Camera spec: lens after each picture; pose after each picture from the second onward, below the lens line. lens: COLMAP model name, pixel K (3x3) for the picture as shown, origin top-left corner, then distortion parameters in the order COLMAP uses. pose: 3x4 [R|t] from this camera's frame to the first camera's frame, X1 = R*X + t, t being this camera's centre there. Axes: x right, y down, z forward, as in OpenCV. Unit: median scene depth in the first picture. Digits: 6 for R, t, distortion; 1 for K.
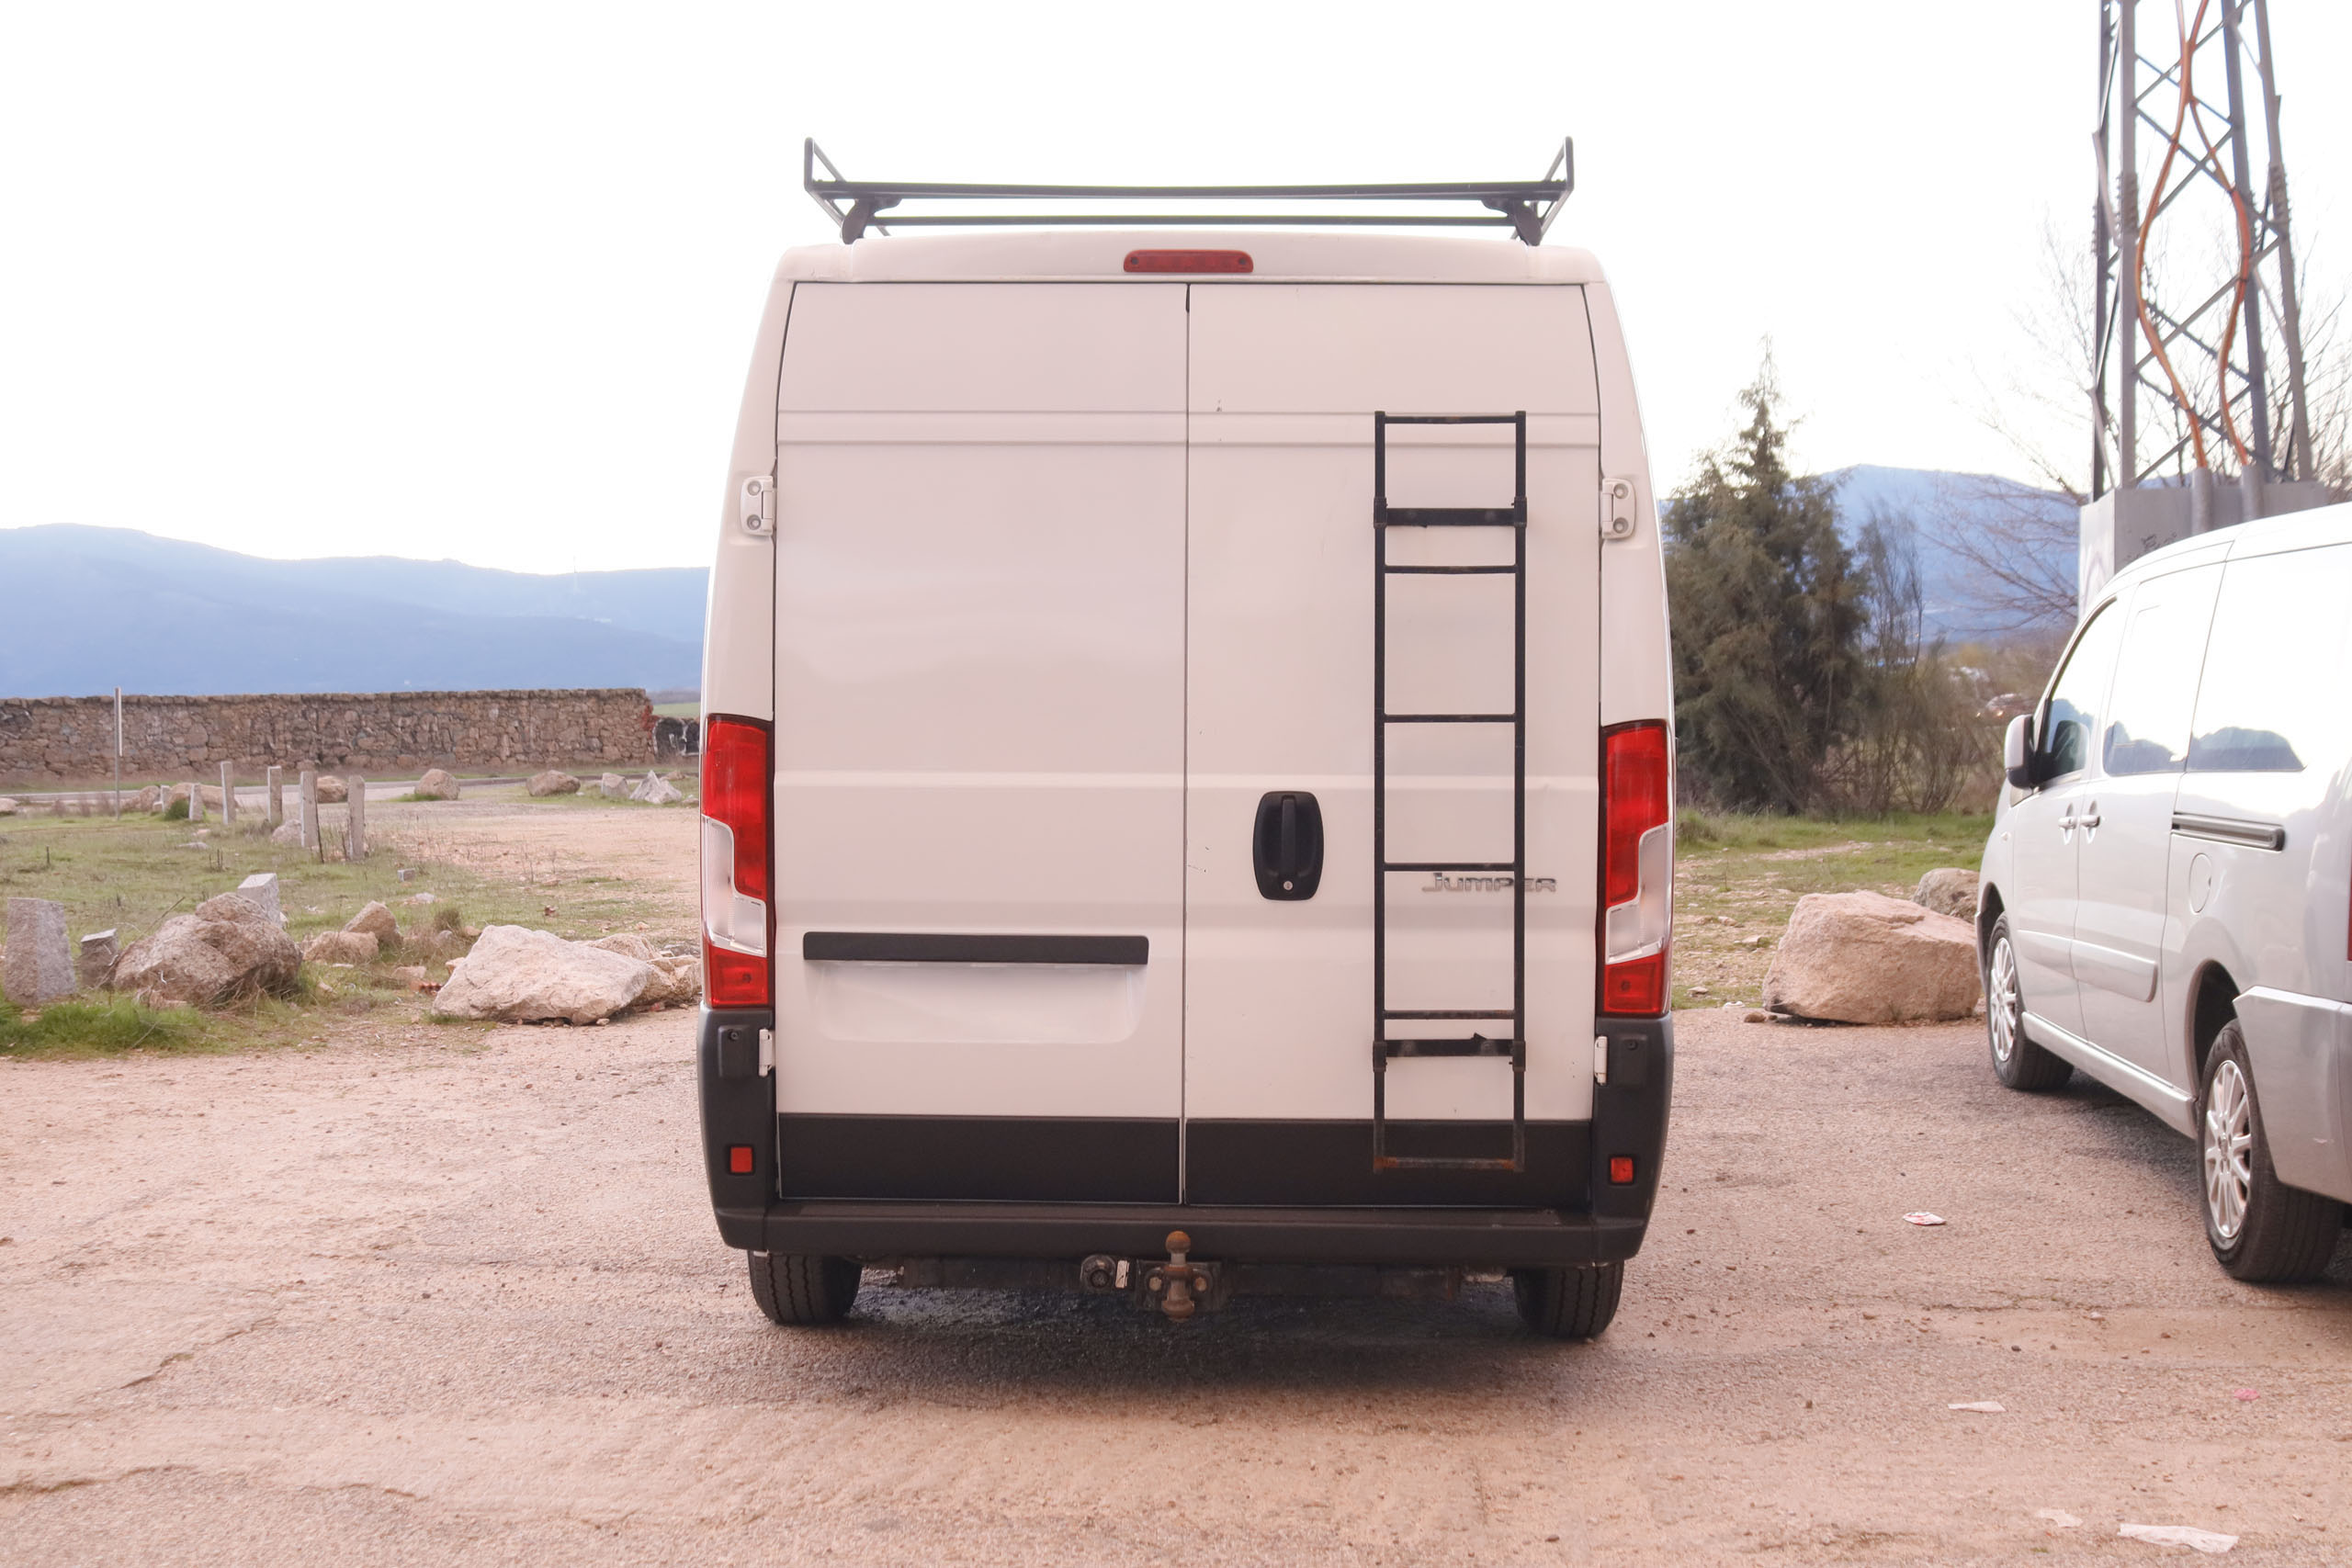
lens RADIAL K [[2975.0, 0, 1179.9], [0, 2975.0, 779.1], [0, 0, 1]] dist [-0.055827, 0.000000]
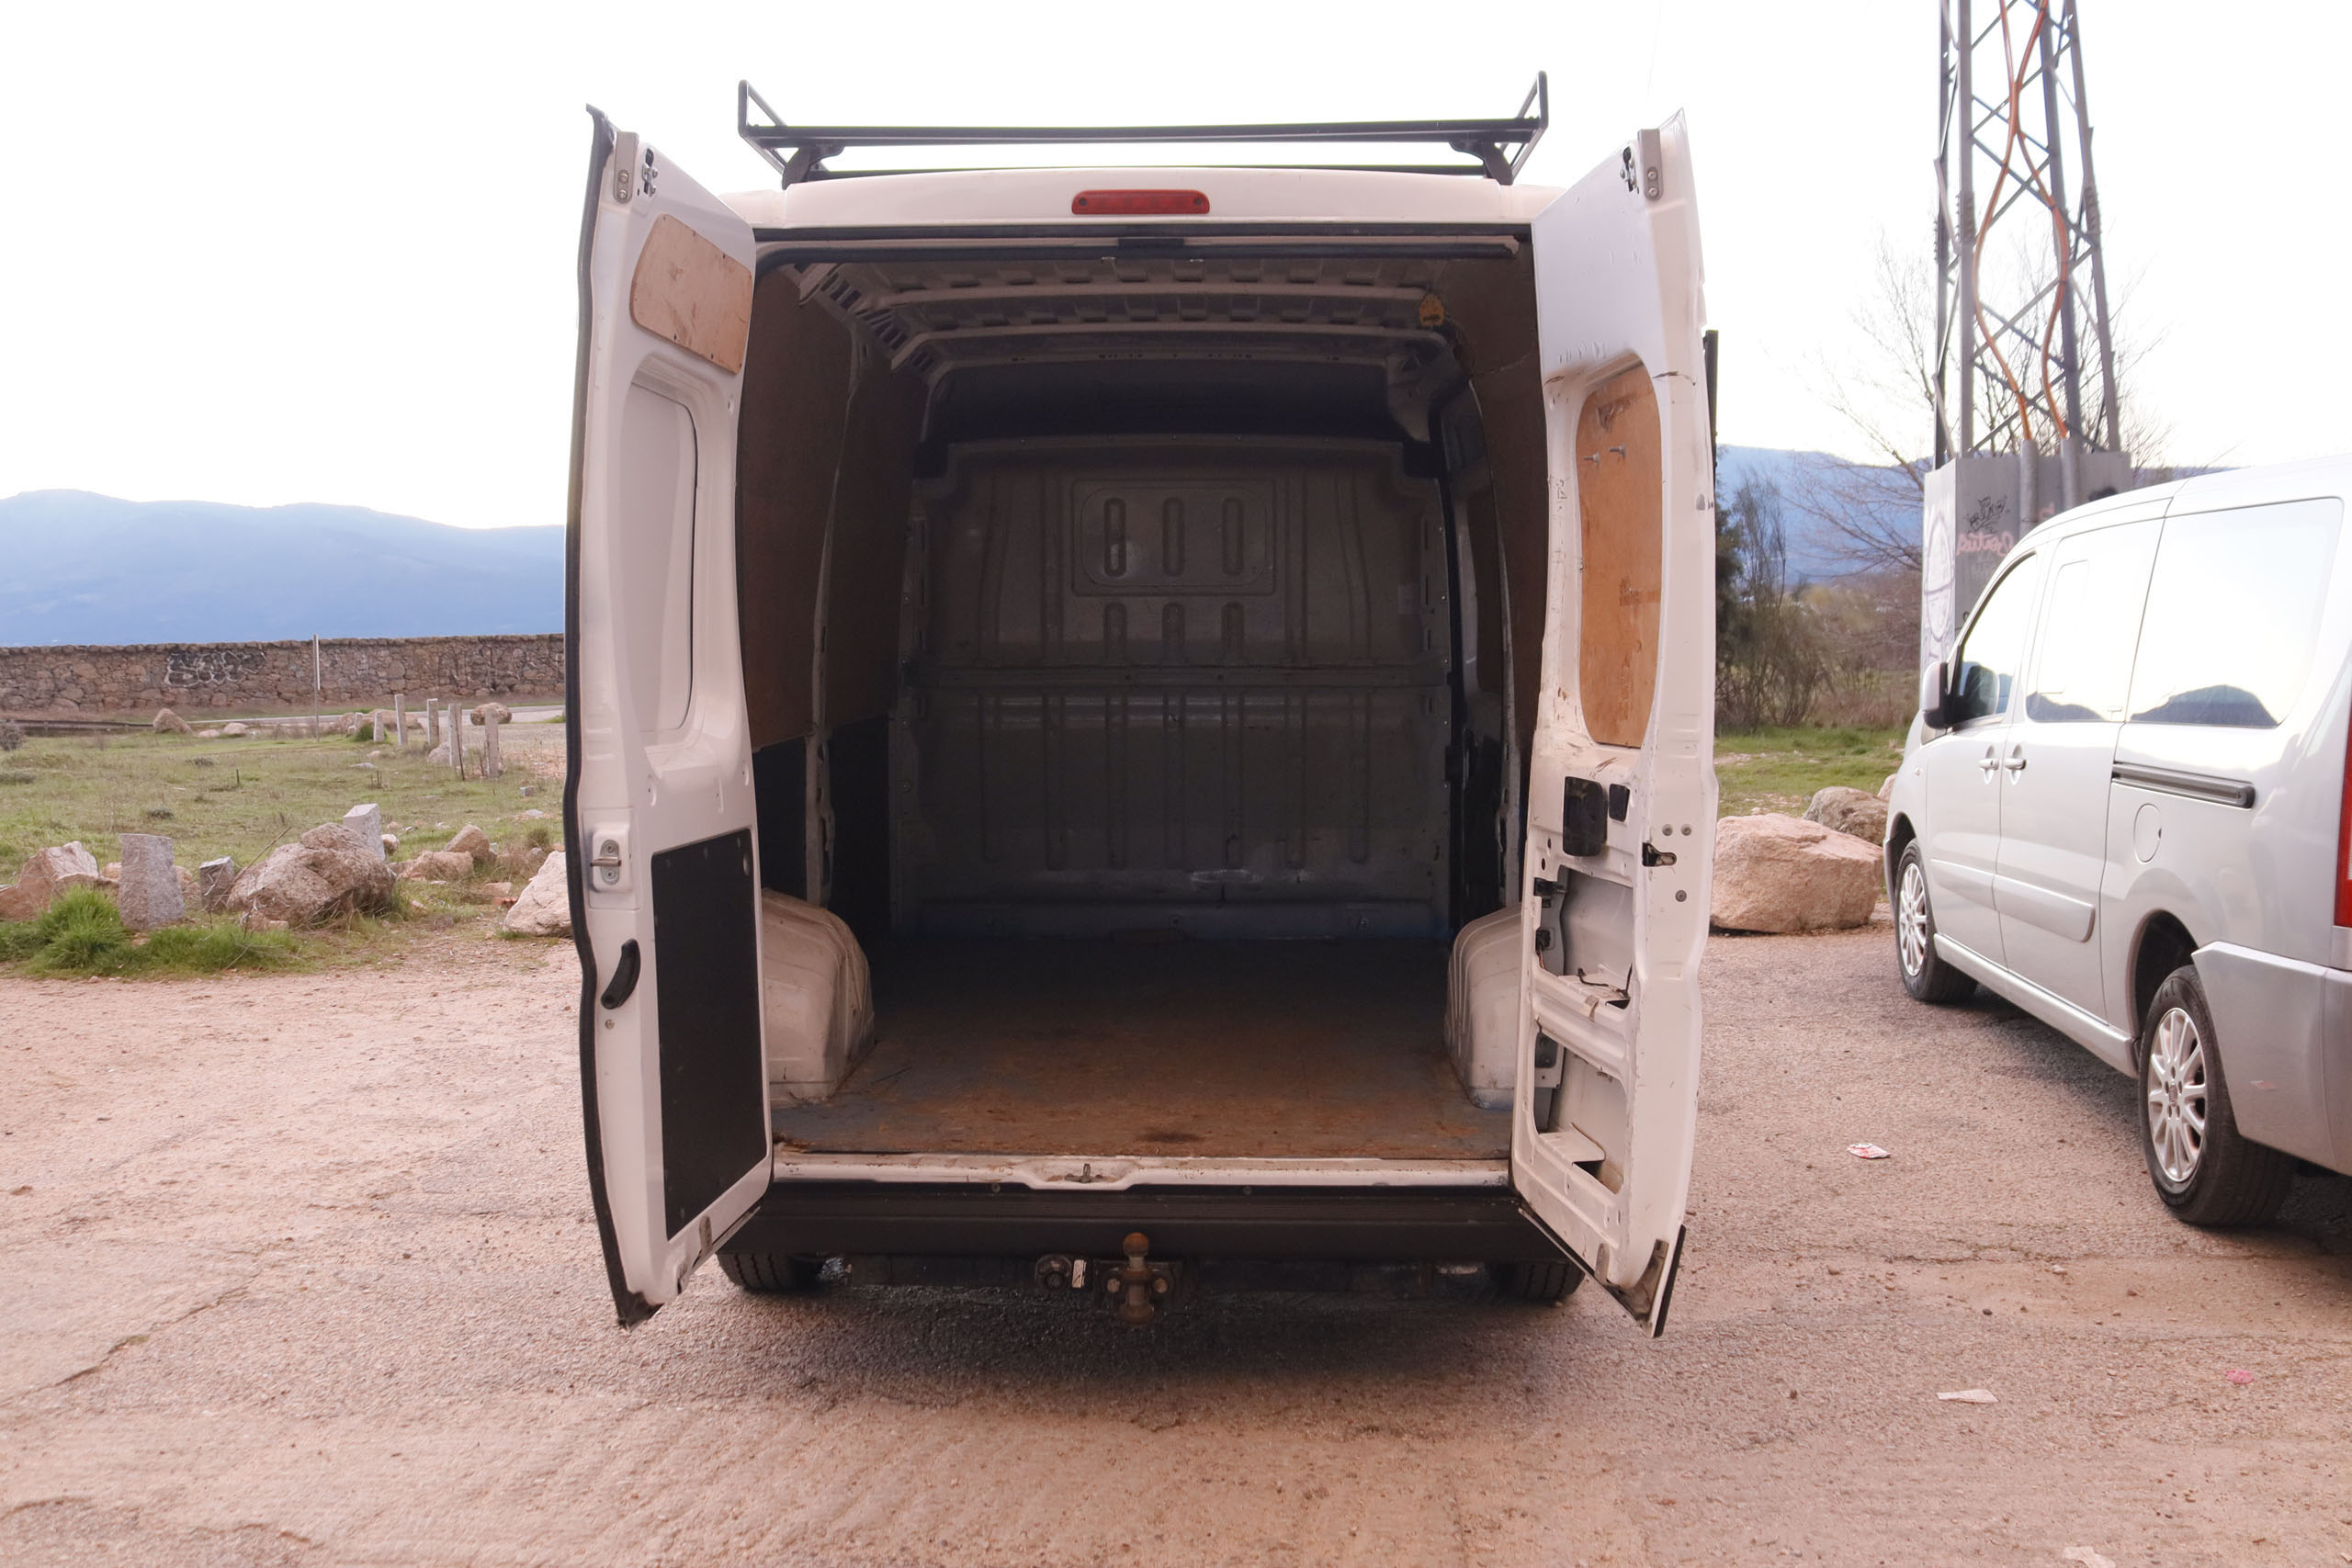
lens RADIAL K [[2375.6, 0, 1178.2], [0, 2375.6, 789.1], [0, 0, 1]] dist [-0.087737, 0.000000]
pose [[0.999974, -0.007139, -0.000984, 0.012238], [0.007172, 0.999240, 0.038302, -0.014870], [0.000709, -0.038308, 0.999266, 0.213373]]
